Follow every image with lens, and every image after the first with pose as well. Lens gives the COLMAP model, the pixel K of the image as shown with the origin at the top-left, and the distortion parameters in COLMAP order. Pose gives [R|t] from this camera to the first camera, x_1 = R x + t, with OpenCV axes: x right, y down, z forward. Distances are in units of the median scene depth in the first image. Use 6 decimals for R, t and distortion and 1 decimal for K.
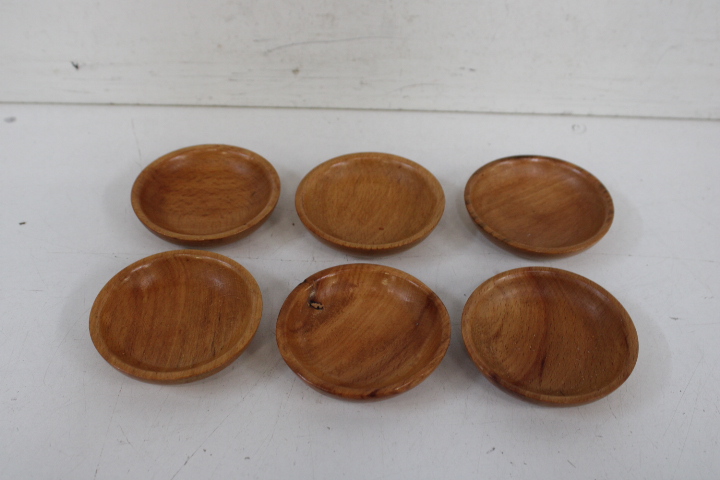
lens RADIAL K [[846.0, 0, 356.1], [0, 846.0, 239.4], [0, 0, 1]] dist [-0.062684, 0.000000]
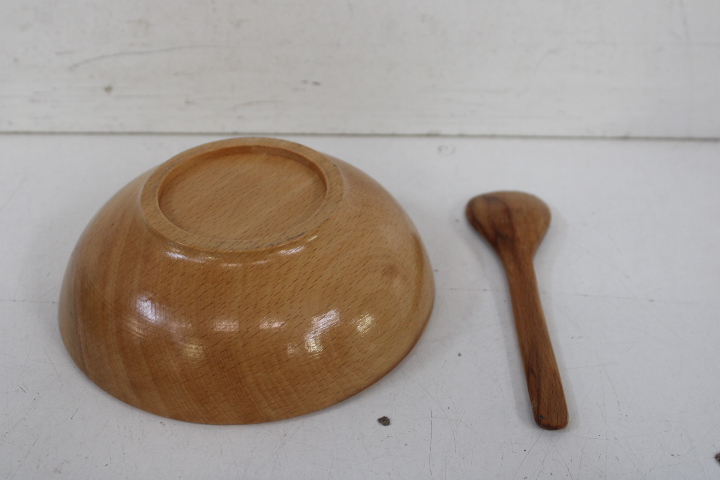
lens RADIAL K [[937.3, 0, 358.5], [0, 937.3, 242.8], [0, 0, 1]] dist [-0.044752, 0.000000]
pose [[0.999555, -0.017800, 0.023938, 0.154250], [0.020069, 0.994971, -0.098136, 0.050770], [-0.022071, 0.098572, 0.994885, 0.080138]]
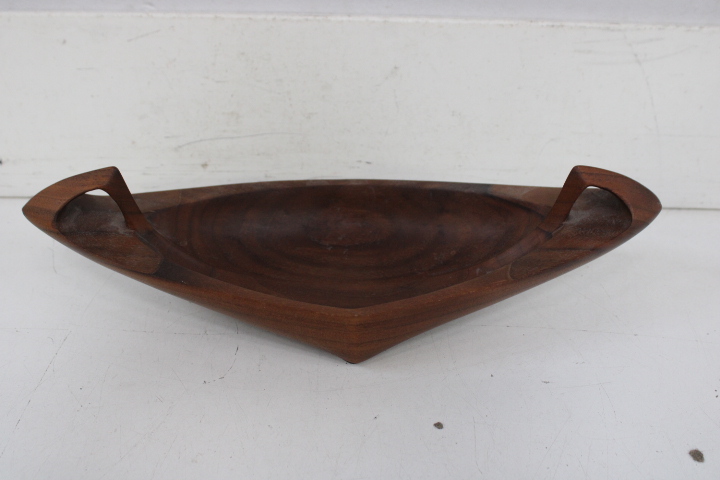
lens RADIAL K [[822.5, 0, 356.2], [0, 822.5, 240.2], [0, 0, 1]] dist [-0.070239, 0.000000]
pose [[0.999476, -0.008069, 0.031336, 0.088121], [0.012733, 0.988354, -0.151637, 0.055802], [-0.029748, 0.151957, 0.987939, -0.022939]]
